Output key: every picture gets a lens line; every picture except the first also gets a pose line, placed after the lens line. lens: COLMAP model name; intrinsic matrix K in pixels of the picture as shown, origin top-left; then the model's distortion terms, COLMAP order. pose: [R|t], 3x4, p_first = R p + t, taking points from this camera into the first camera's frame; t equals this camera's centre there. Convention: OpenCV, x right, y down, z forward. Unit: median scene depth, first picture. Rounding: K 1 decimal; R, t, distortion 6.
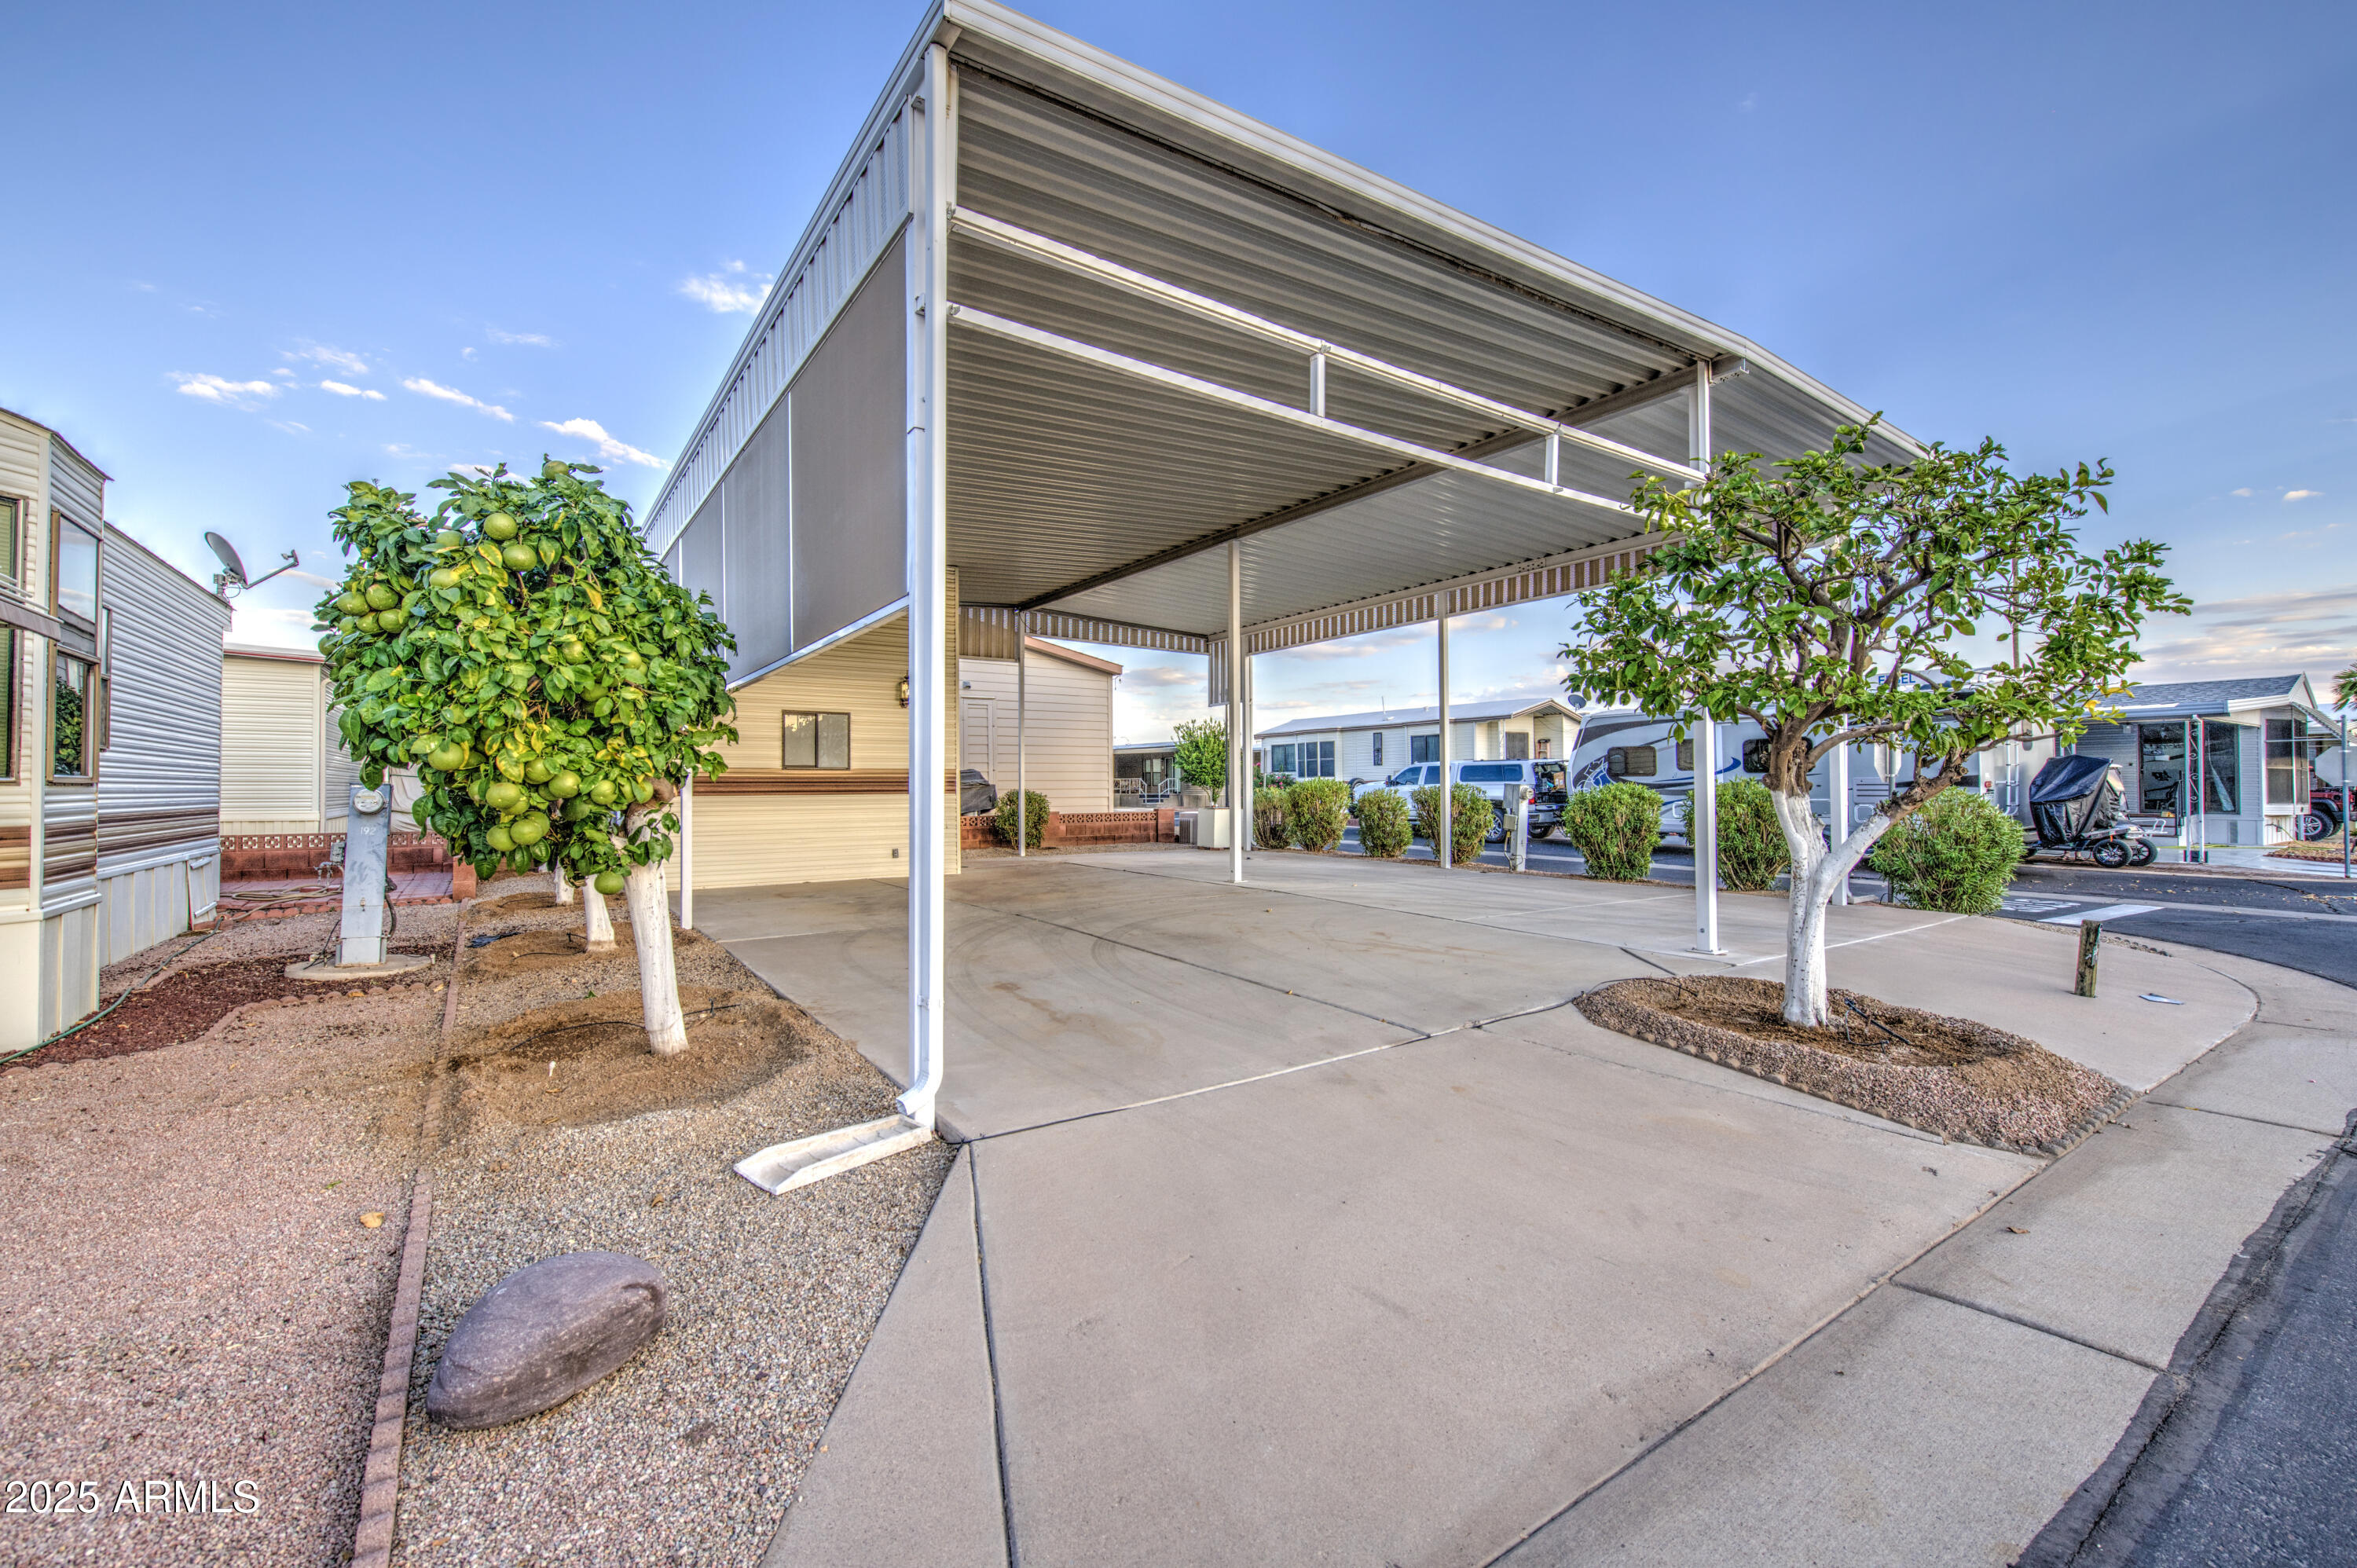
lens RADIAL K [[970.2, 0, 1193.7], [0, 970.2, 760.8], [0, 0, 1]] dist [0.000356, -0.001696]
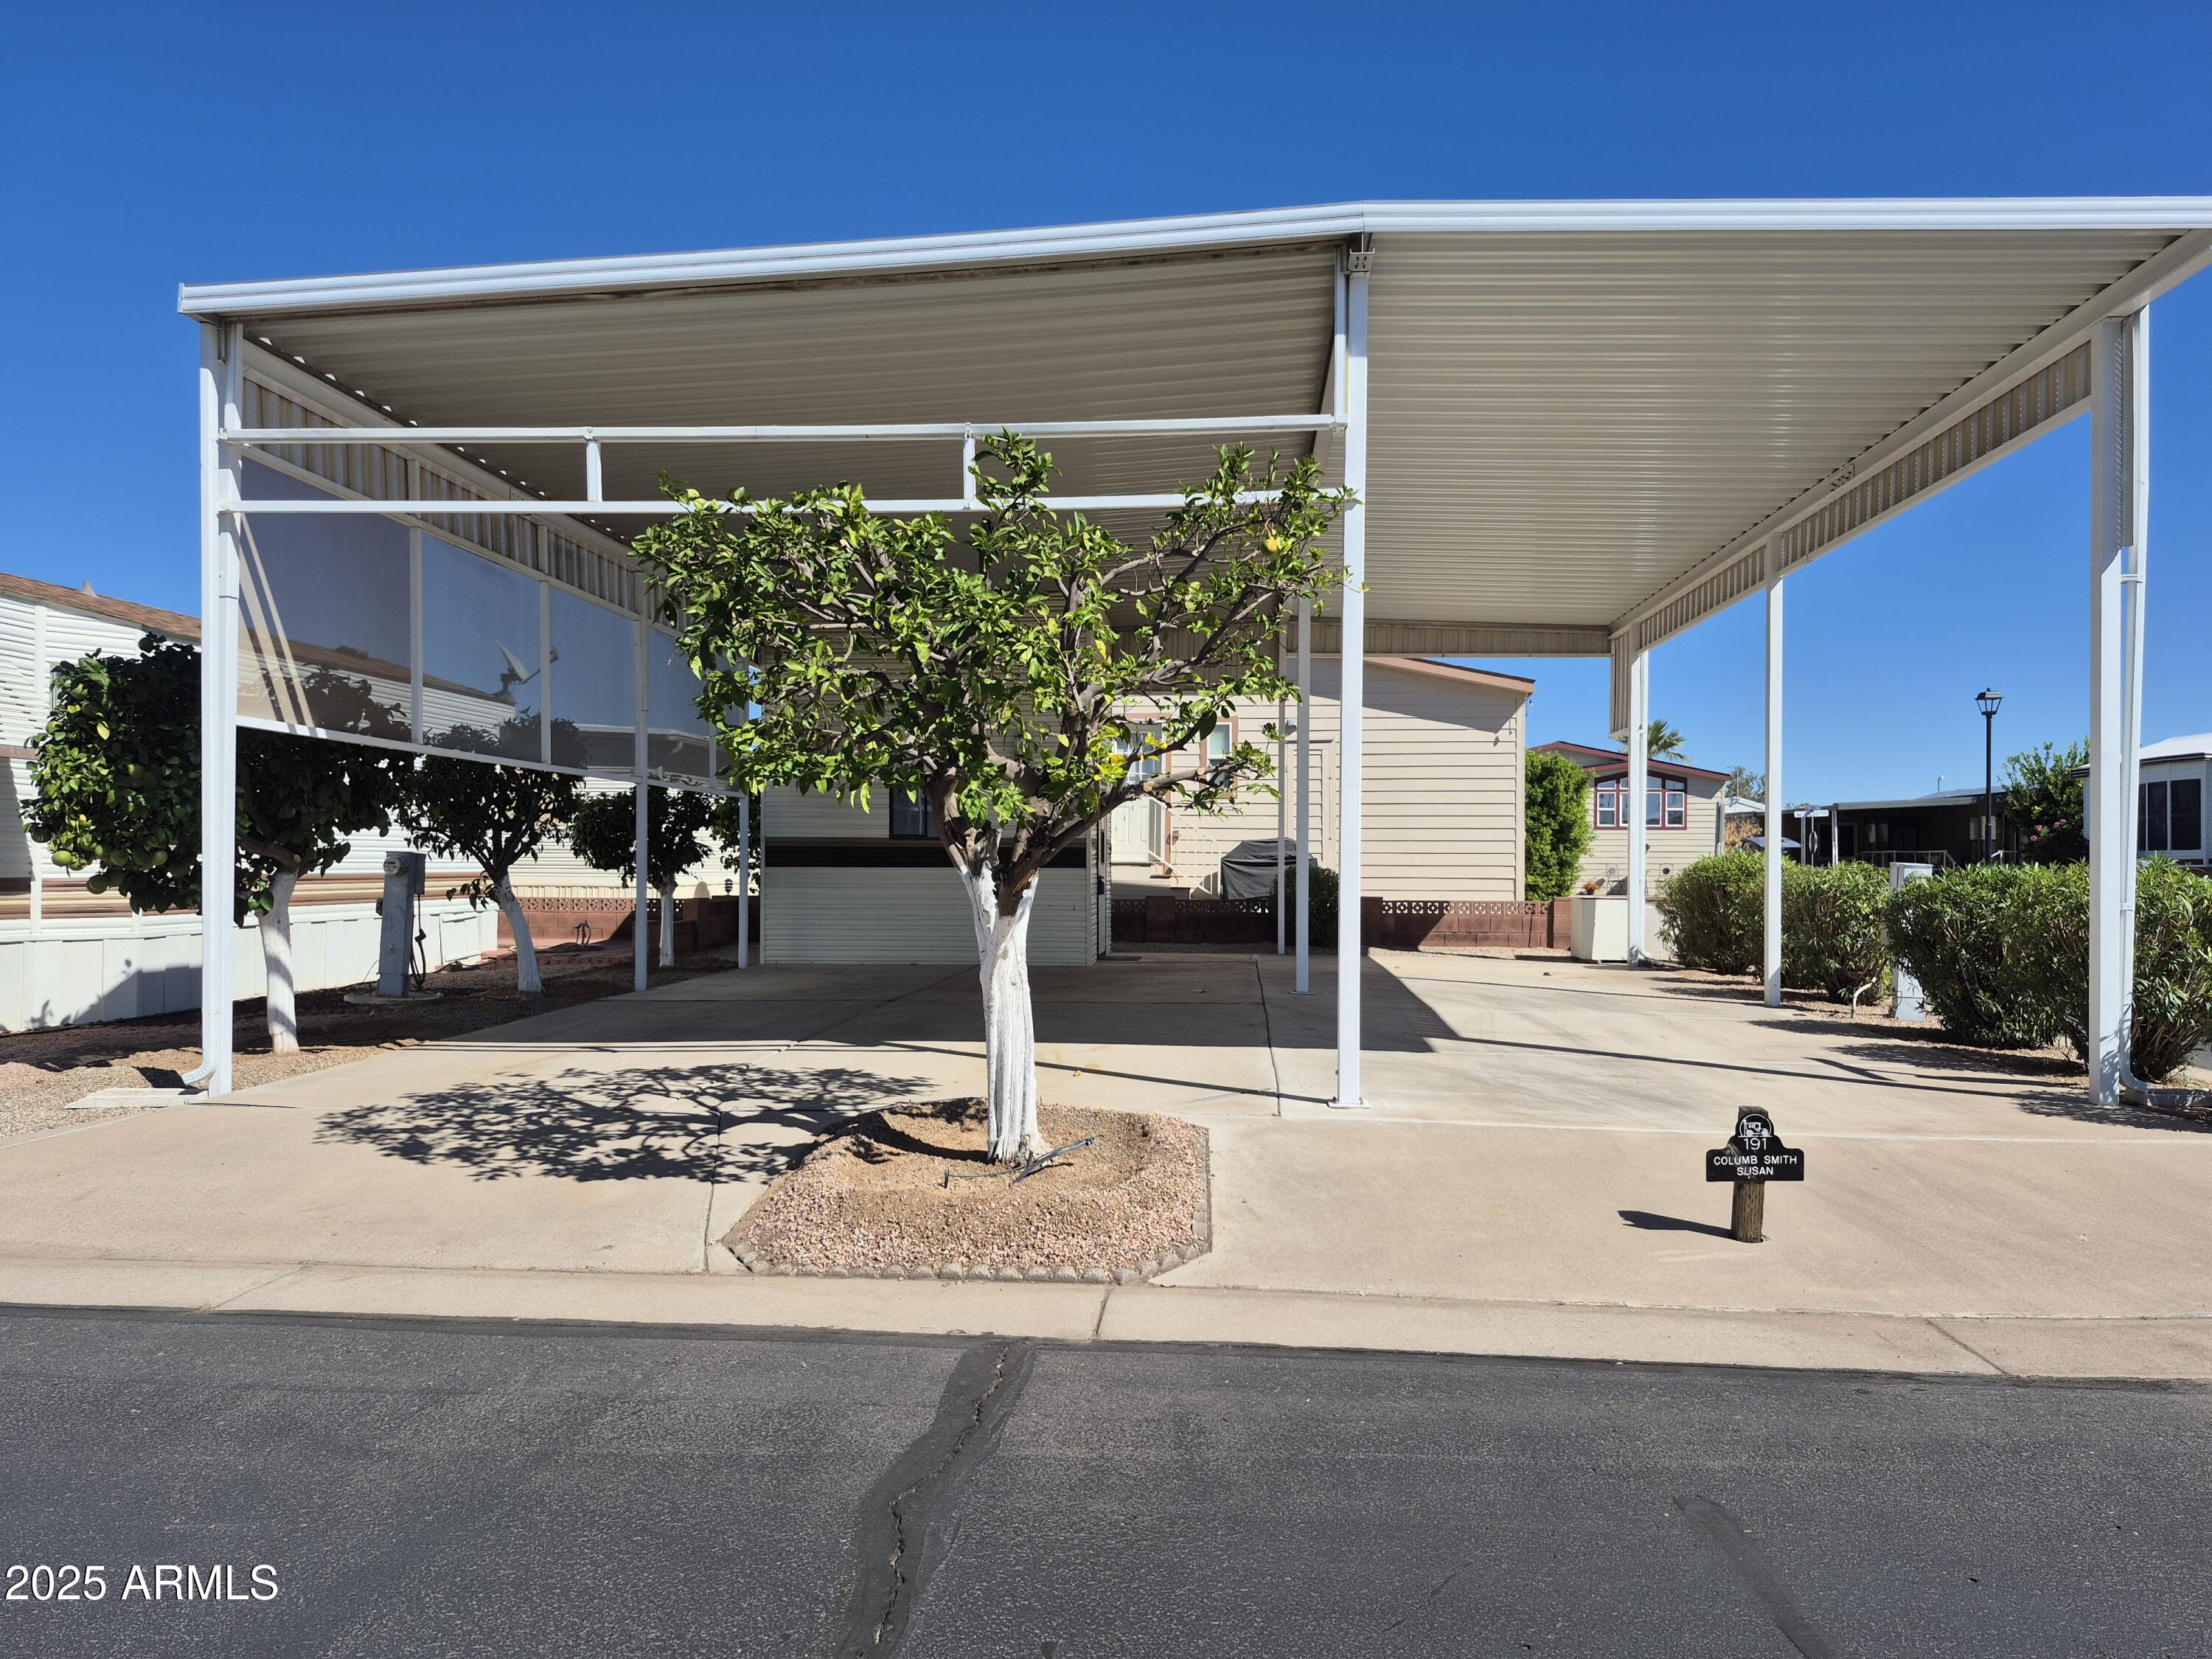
lens RADIAL K [[1493.2, 0, 1081.6], [0, 1493.2, 866.8], [0, 0, 1]] dist [0.030054, -0.018773]
pose [[0.773946, 0.010501, -0.633165, 0.358924], [0.008613, 0.999595, 0.027106, -0.001320], [0.633193, -0.026432, 0.773542, 0.021177]]
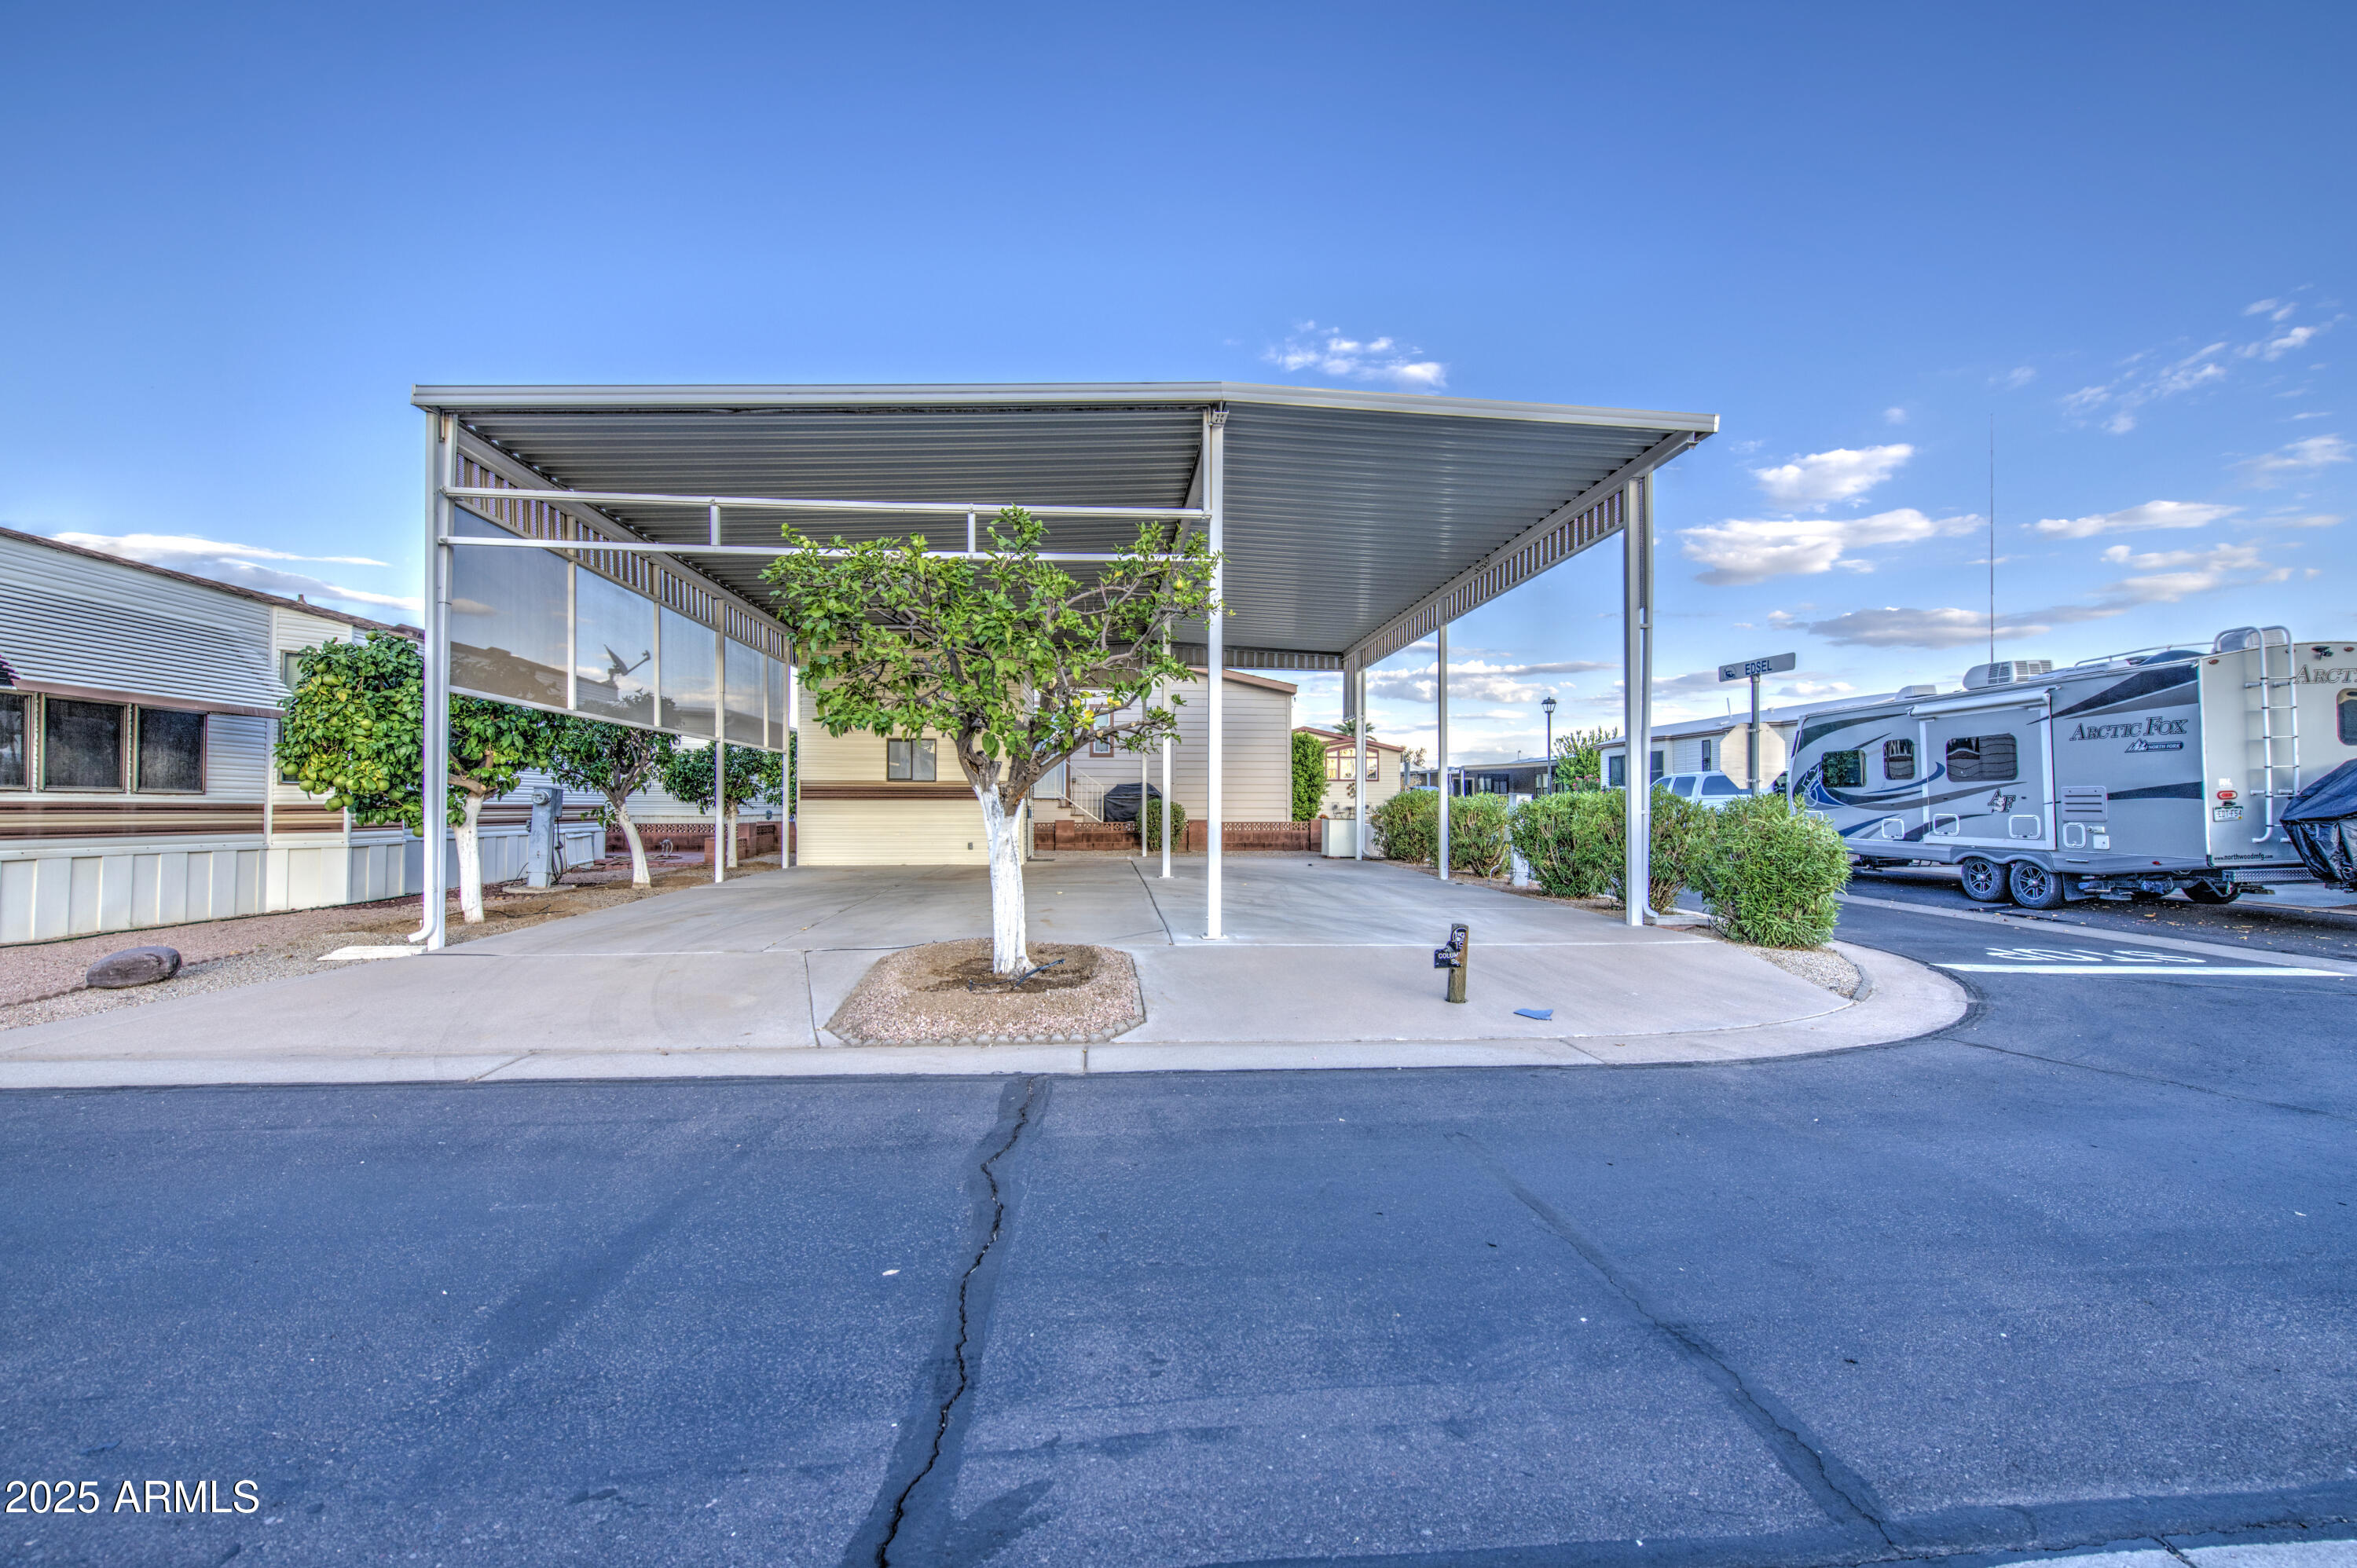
lens RADIAL K [[970.2, 0, 1157.2], [0, 970.2, 791.3], [0, 0, 1]] dist [0.000356, -0.001696]
pose [[0.866017, 0.000081, -0.500015, 0.350117], [0.006899, 0.999903, 0.012110, 0.005448], [0.499967, -0.013937, 0.865932, 0.003154]]
